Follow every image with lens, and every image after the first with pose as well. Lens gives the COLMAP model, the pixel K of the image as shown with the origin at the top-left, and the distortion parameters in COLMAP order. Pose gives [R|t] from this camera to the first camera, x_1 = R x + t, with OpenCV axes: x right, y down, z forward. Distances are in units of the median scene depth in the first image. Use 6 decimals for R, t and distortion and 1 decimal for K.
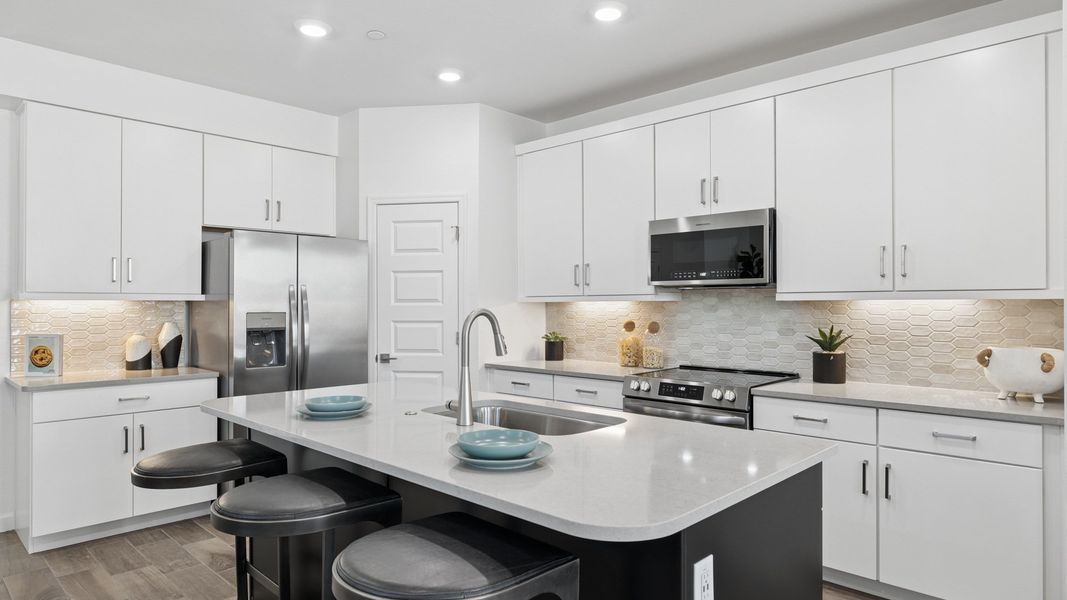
lens RADIAL K [[627.8, 0, 540.7], [0, 627.8, 302.4], [0, 0, 1]] dist [-0.003483, -0.000113]
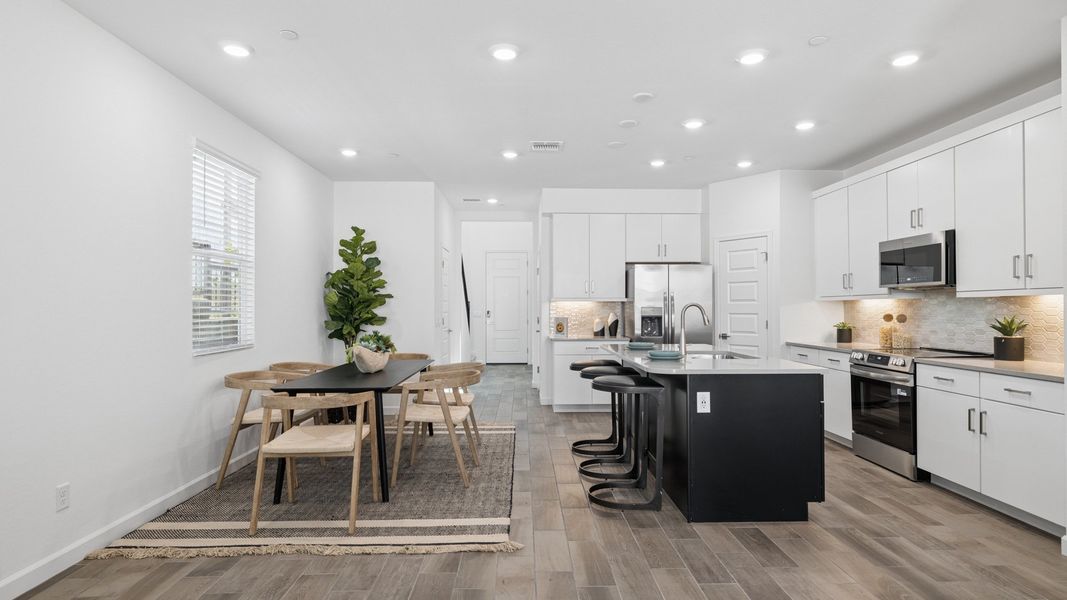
lens RADIAL K [[590.0, 0, 527.8], [0, 590.0, 301.1], [0, 0, 1]] dist [0.001349, -0.000232]
pose [[0.698987, -0.008616, -0.715083, 0.557467], [0.004337, 0.999960, -0.007808, 0.009587], [0.715122, 0.002356, 0.698996, -0.487290]]
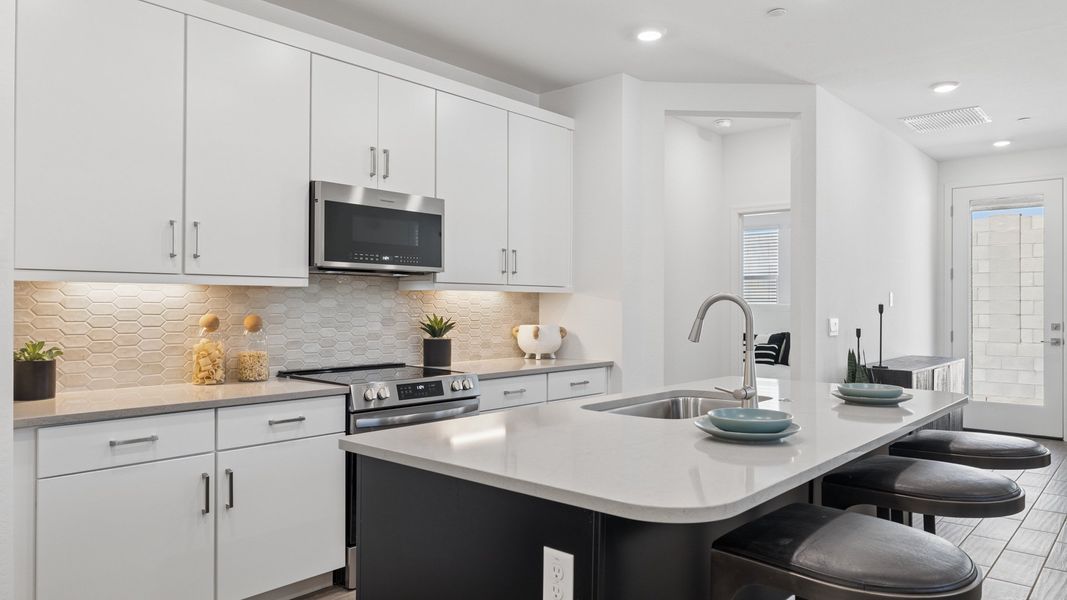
lens RADIAL K [[706.8, 0, 534.7], [0, 706.8, 298.4], [0, 0, 1]] dist [-0.017443, -0.001287]
pose [[-0.033463, 0.007469, 0.999412, -0.667701], [-0.008321, 0.999935, -0.007751, 0.015810], [-0.999405, -0.008576, -0.033398, 0.753667]]
